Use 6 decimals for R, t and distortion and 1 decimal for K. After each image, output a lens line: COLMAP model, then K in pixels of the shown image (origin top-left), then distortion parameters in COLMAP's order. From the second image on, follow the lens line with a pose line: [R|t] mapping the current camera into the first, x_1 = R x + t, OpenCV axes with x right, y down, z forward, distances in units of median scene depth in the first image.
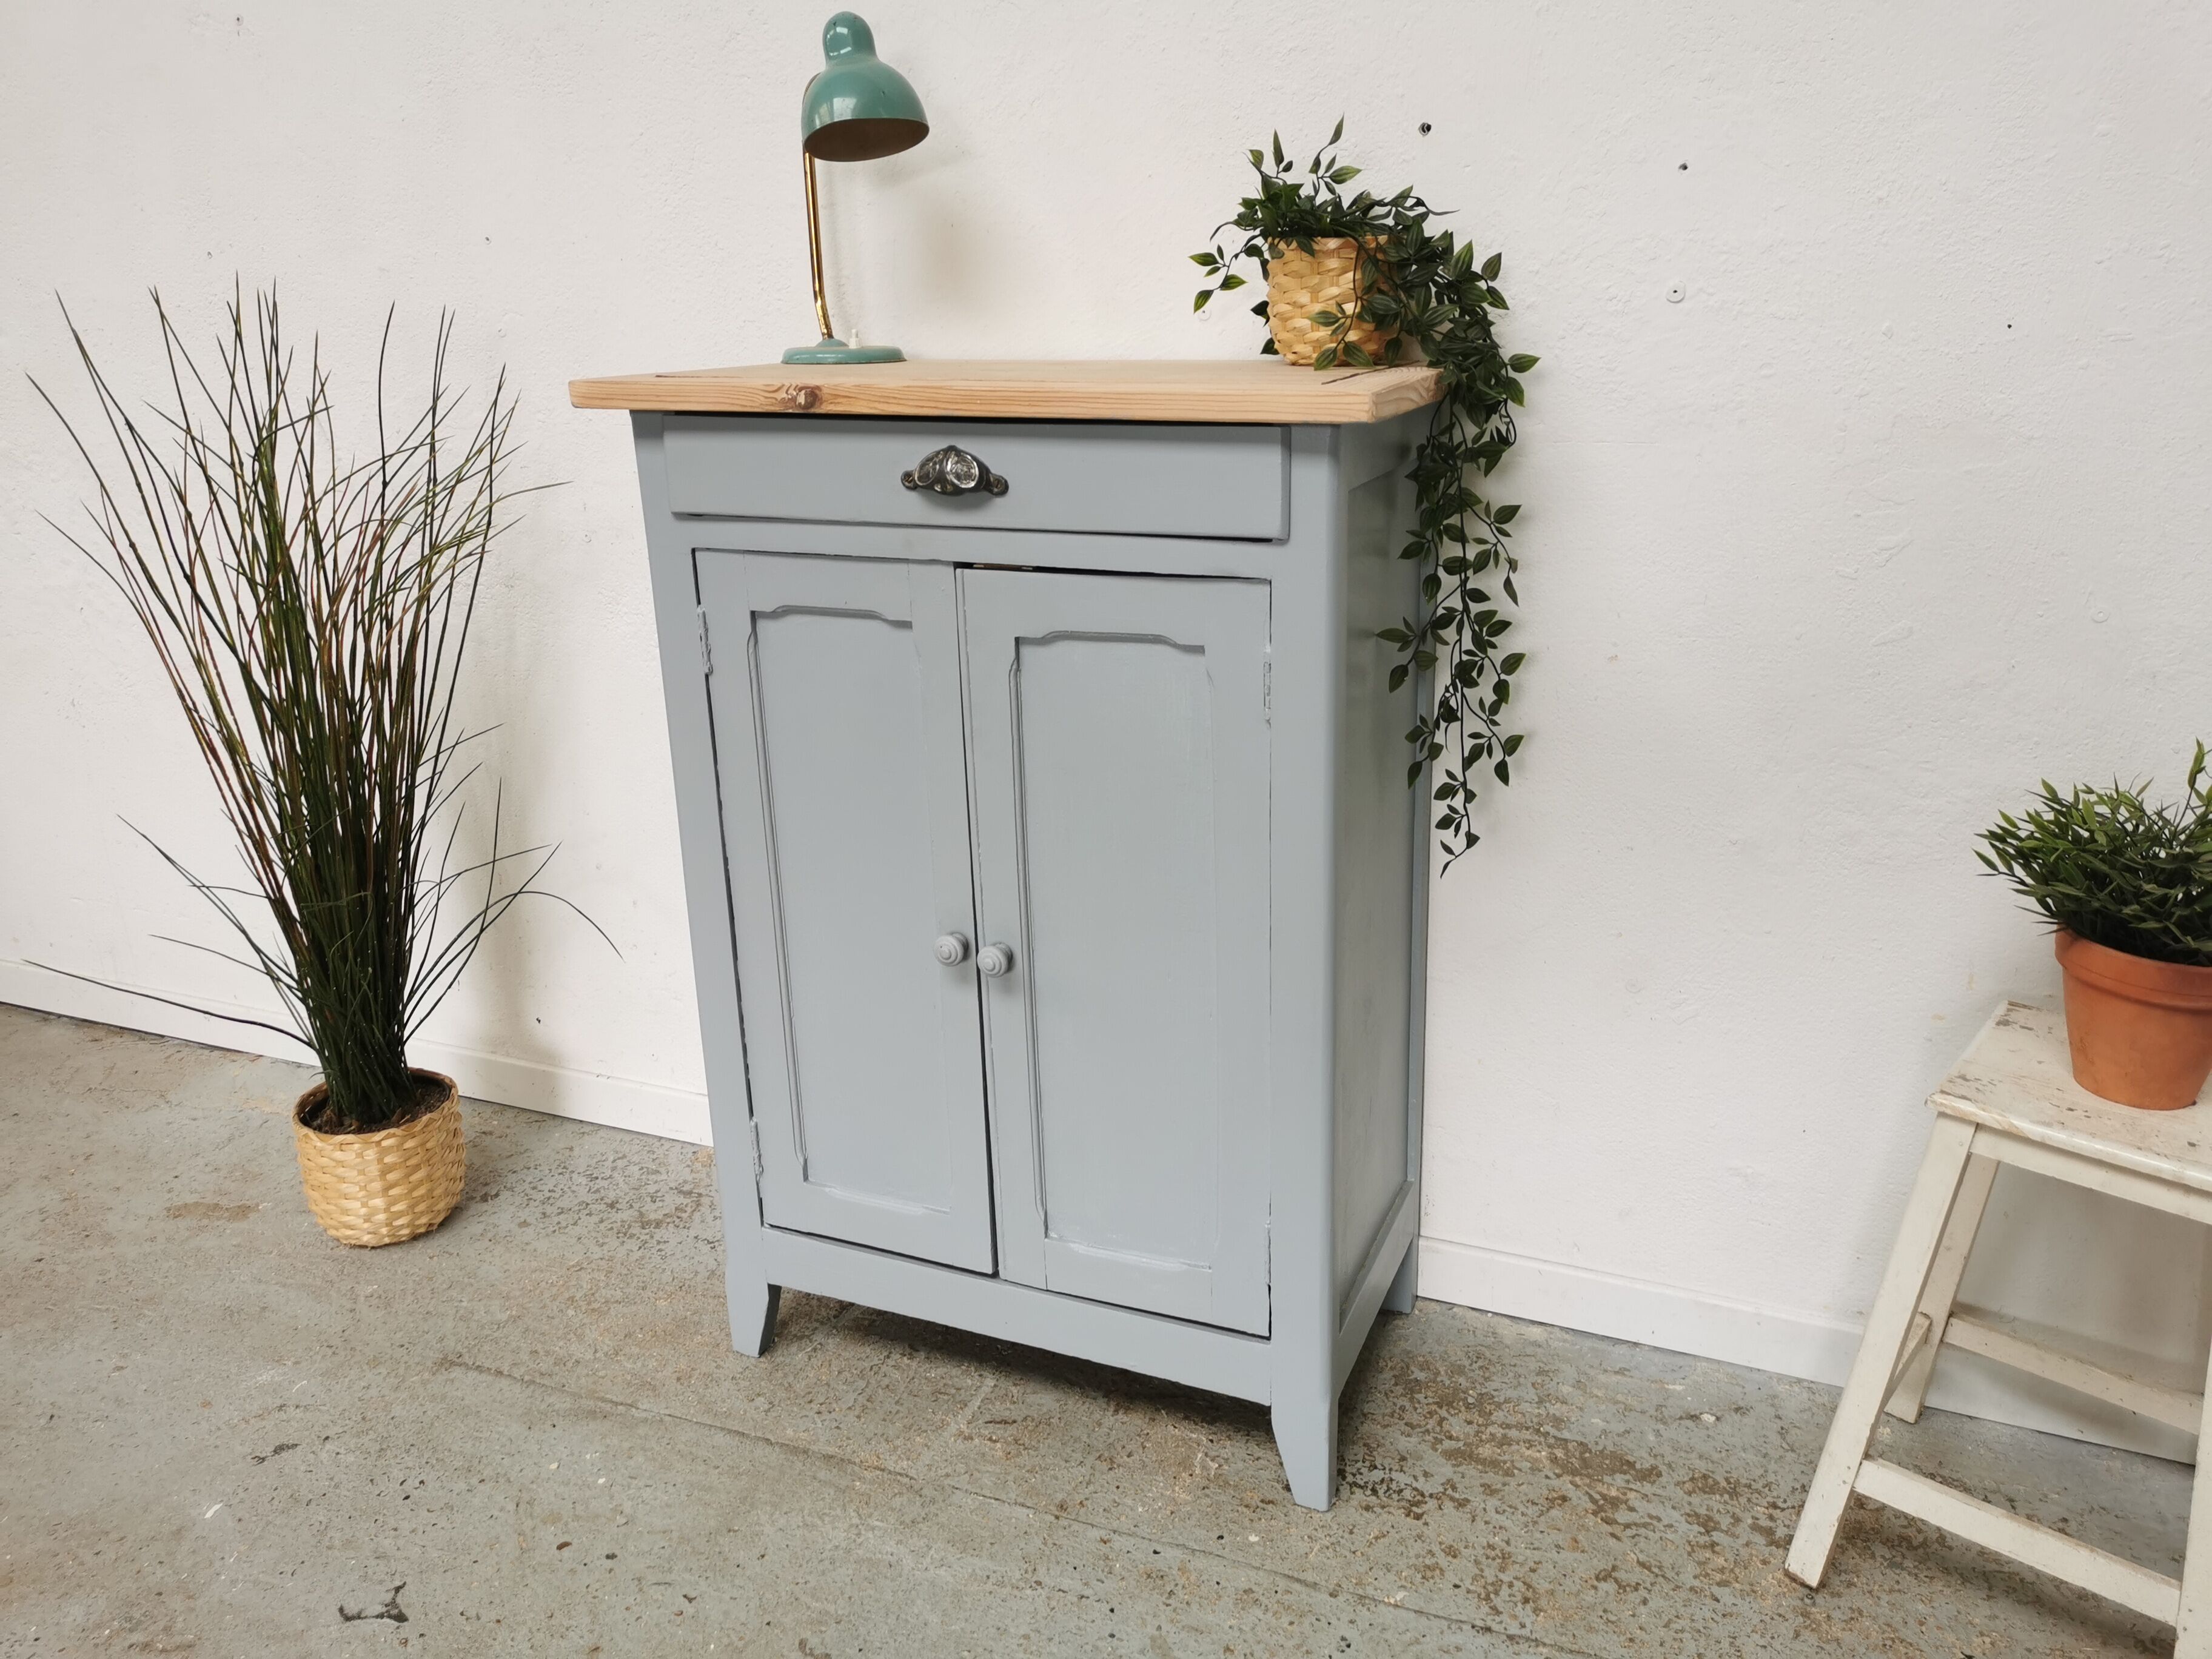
lens RADIAL K [[1722.5, 0, 1098.4], [0, 1722.5, 837.5], [0, 0, 1]] dist [0.055870, -0.057943]
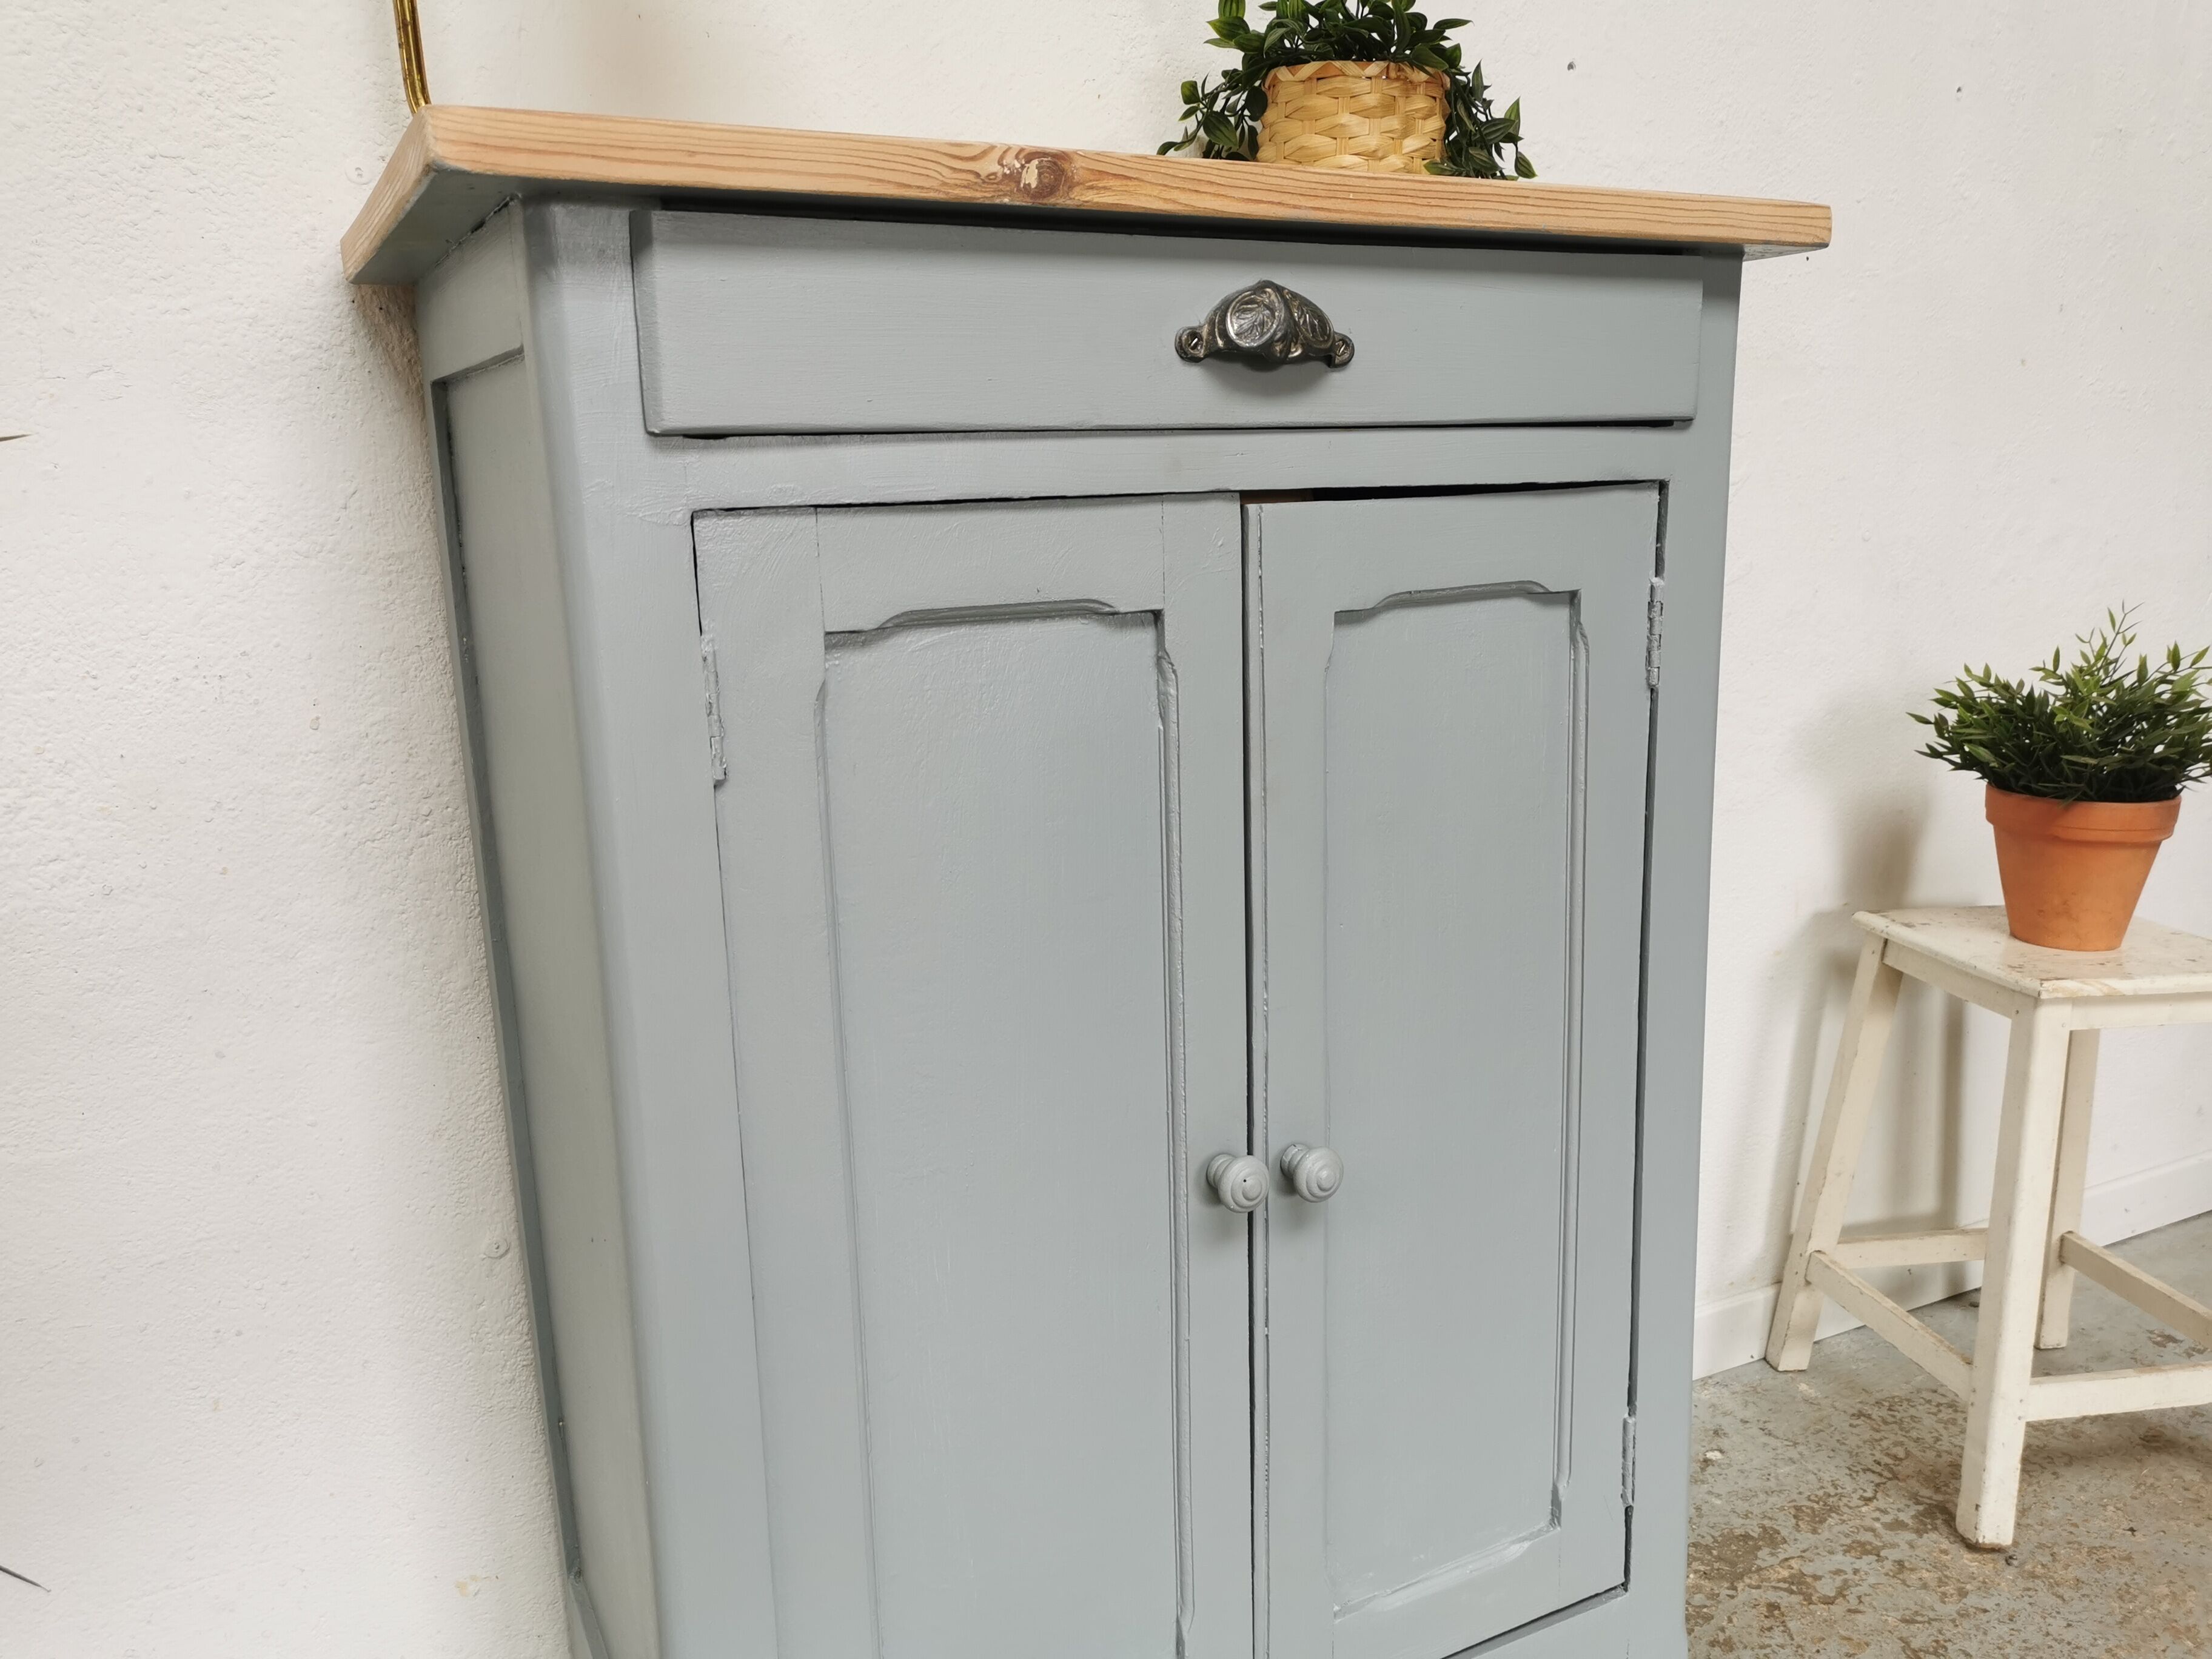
lens RADIAL K [[1722.5, 0, 1111.1], [0, 1722.5, 828.1], [0, 0, 1]] dist [0.055870, -0.057943]
pose [[0.637708, -0.155239, 0.754473, -0.516169], [0.248288, 0.968629, -0.010559, -0.052010], [-0.729165, 0.194060, 0.656246, 0.622002]]
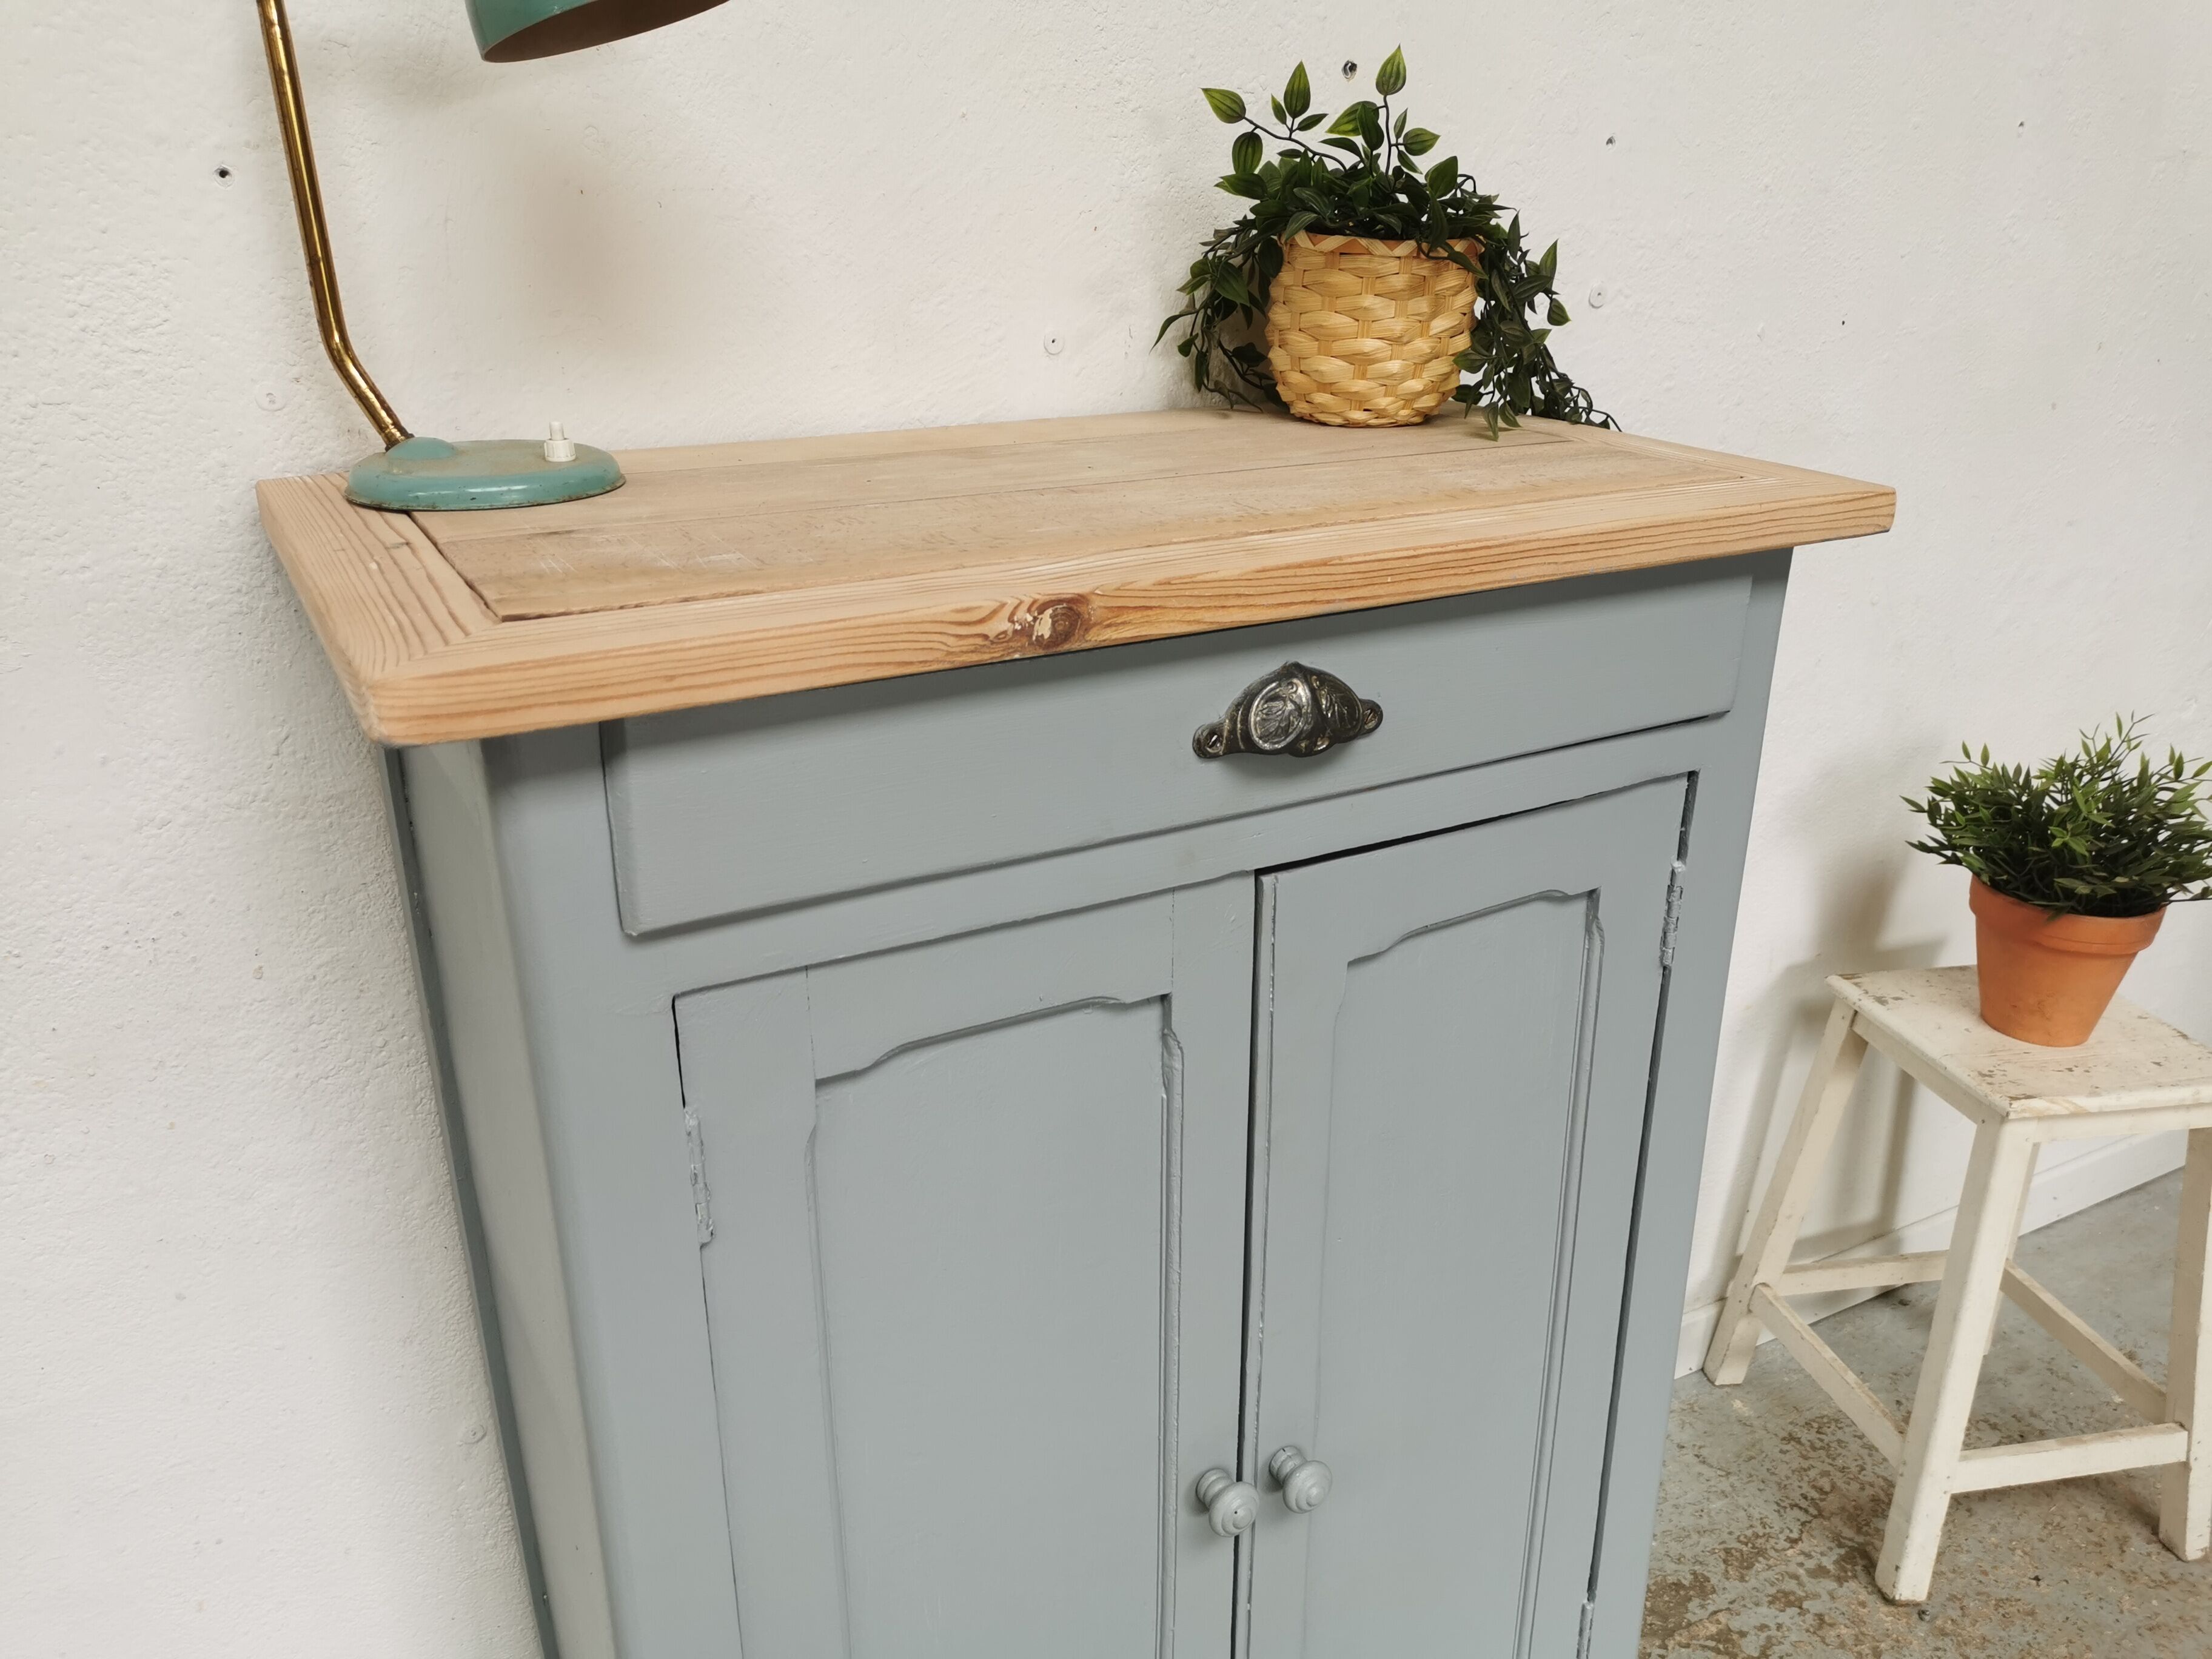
lens RADIAL K [[1722.5, 0, 1110.6], [0, 1722.5, 830.3], [0, 0, 1]] dist [0.055870, -0.057943]
pose [[0.616676, -0.272670, 0.738486, -0.464035], [0.230082, 0.959564, 0.162167, -0.246297], [-0.752843, 0.069908, 0.654477, 0.627132]]
